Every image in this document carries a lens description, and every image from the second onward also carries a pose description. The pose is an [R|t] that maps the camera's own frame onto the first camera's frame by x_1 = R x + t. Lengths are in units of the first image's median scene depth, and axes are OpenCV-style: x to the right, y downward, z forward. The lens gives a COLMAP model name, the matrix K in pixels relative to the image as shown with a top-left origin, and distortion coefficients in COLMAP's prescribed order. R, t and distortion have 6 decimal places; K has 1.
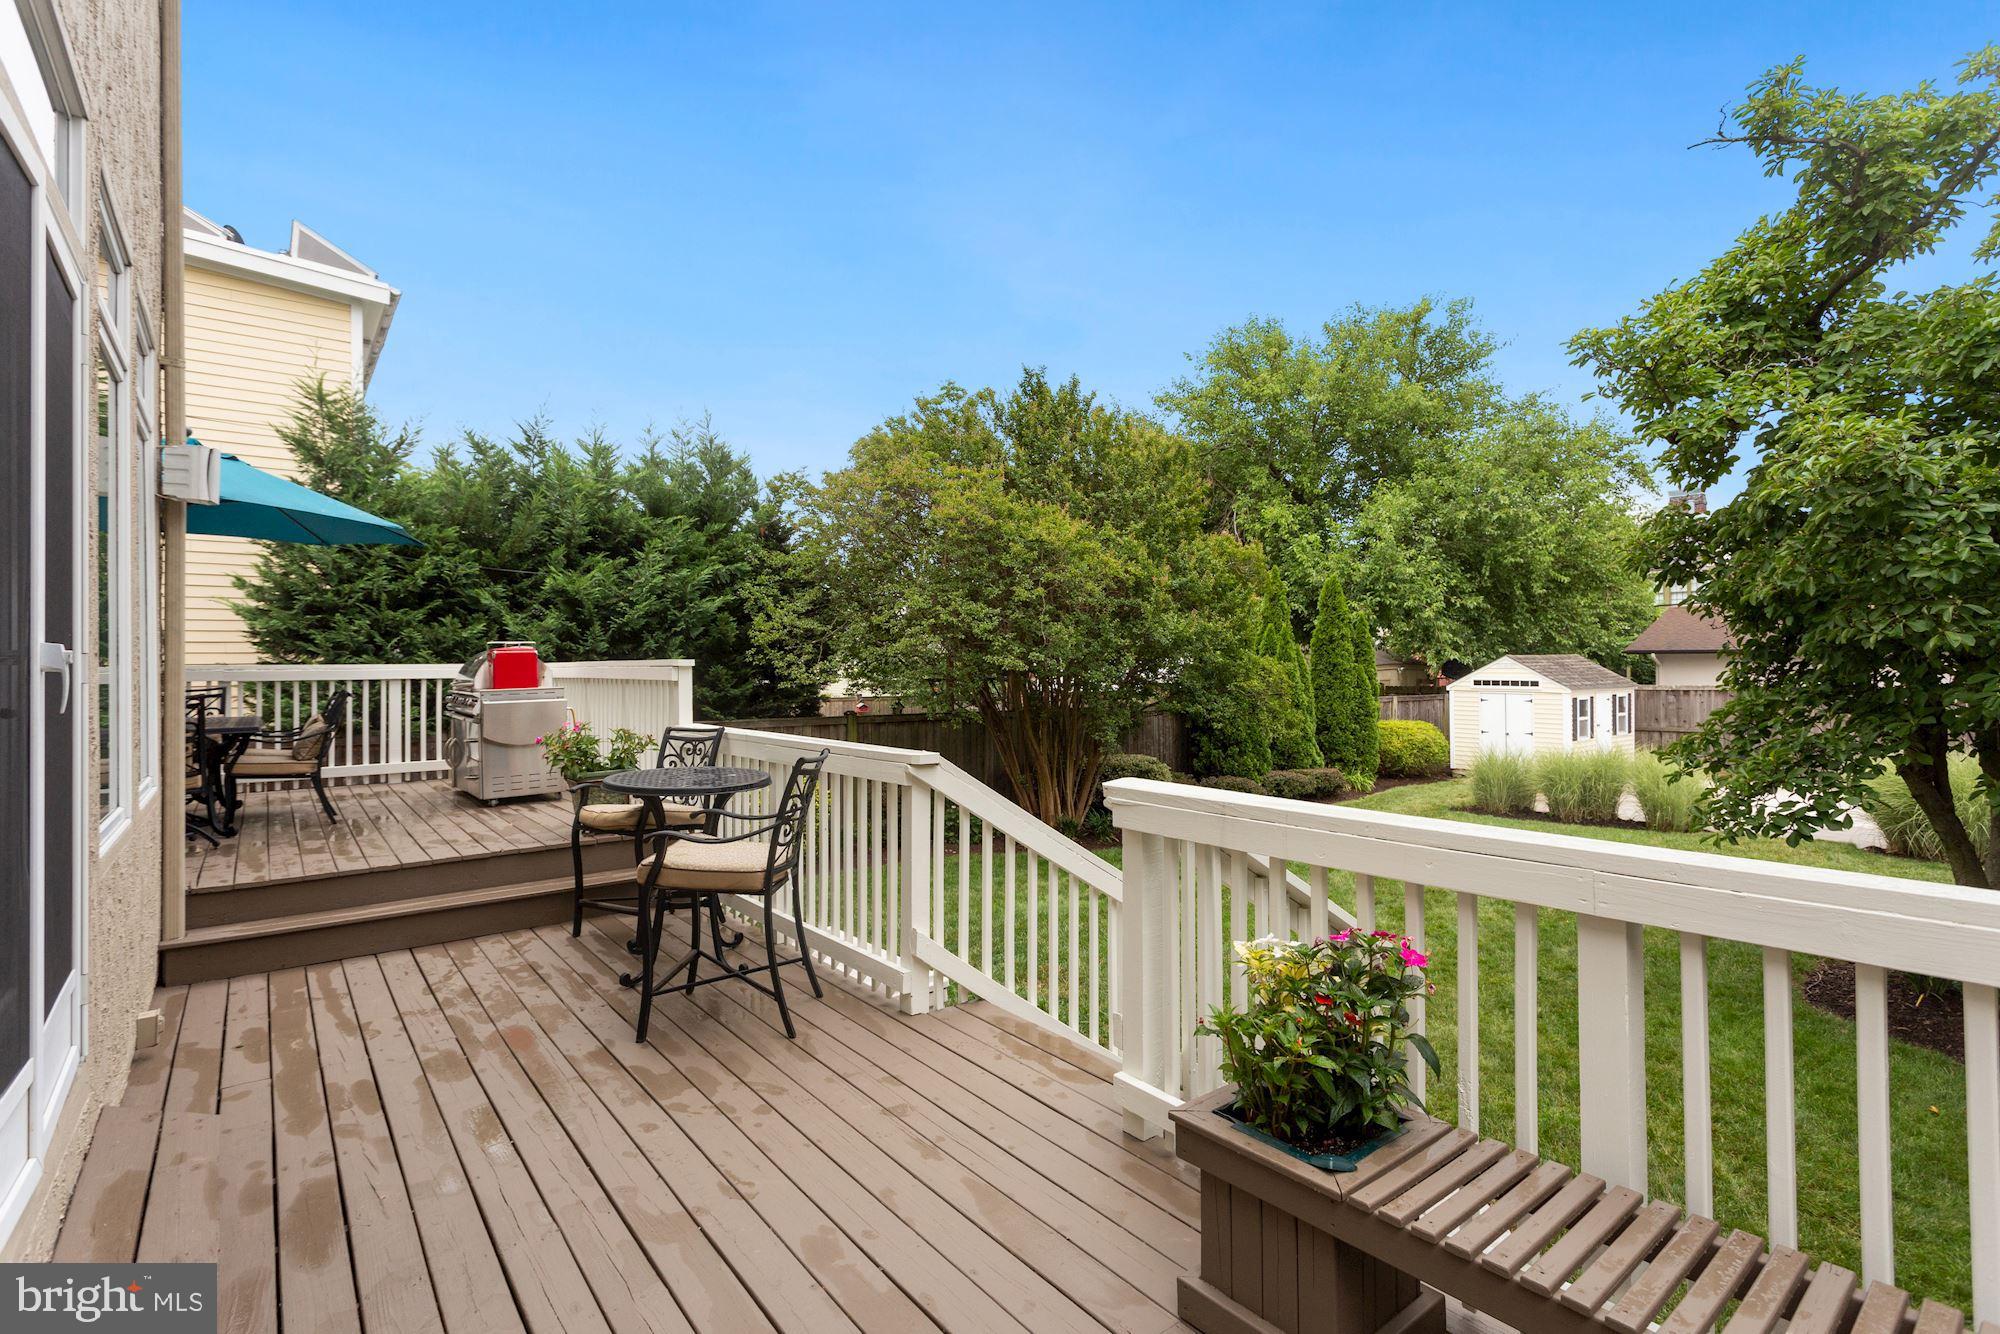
lens RADIAL K [[943.4, 0, 997.6], [0, 943.4, 657.4], [0, 0, 1]] dist [0.008092, 0.000582]
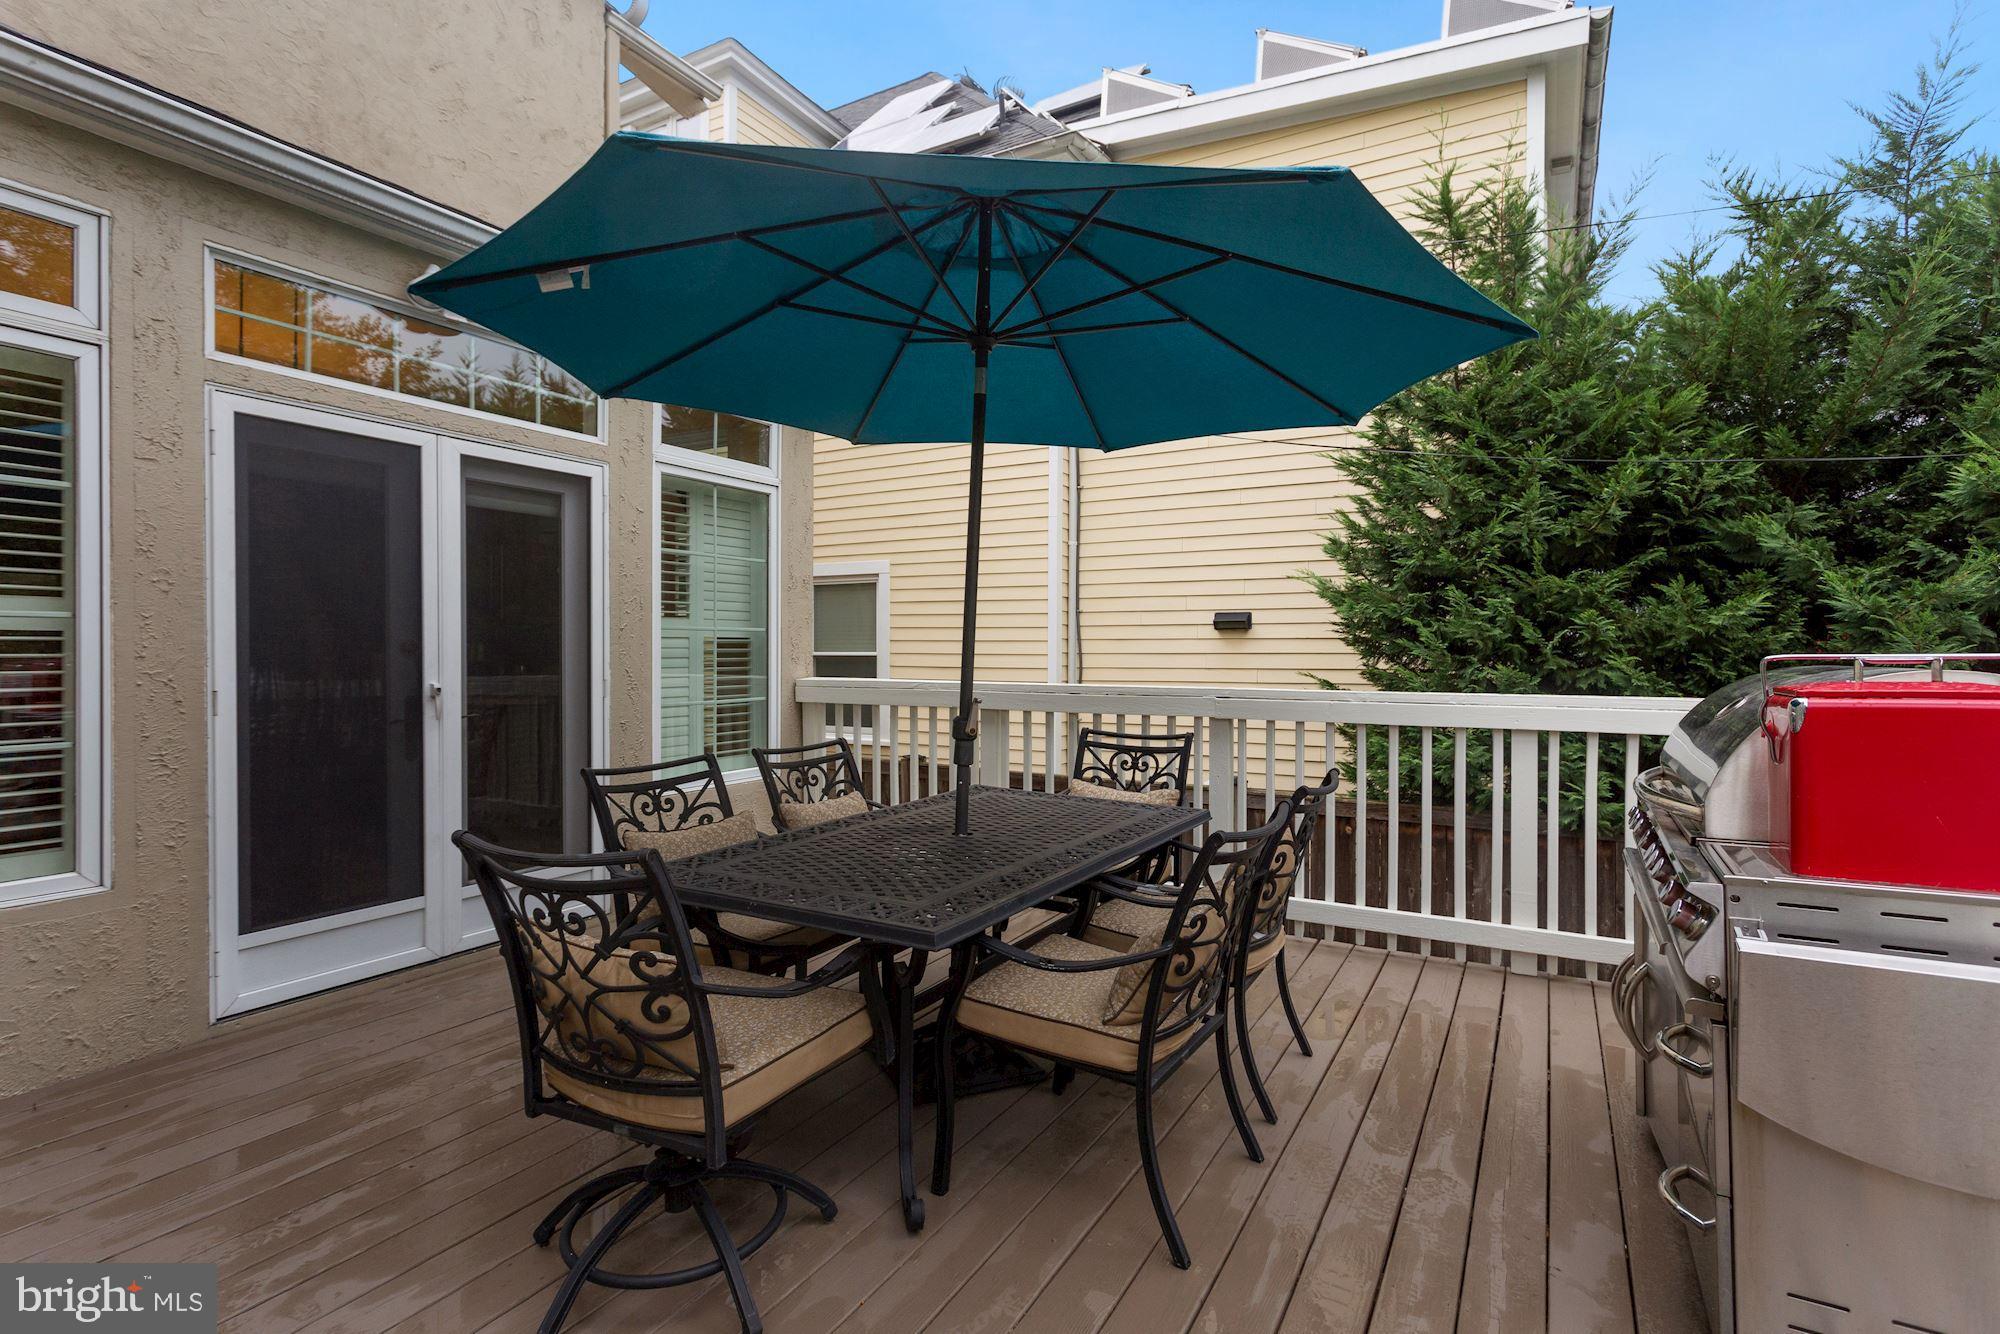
lens RADIAL K [[943.4, 0, 996.5], [0, 943.4, 646.9], [0, 0, 1]] dist [0.008092, 0.000582]
pose [[0.373157, 0.006223, -0.927747, -0.283873], [-0.000542, 0.999979, 0.006489, -0.014742], [0.927768, -0.001918, 0.373152, 0.533596]]
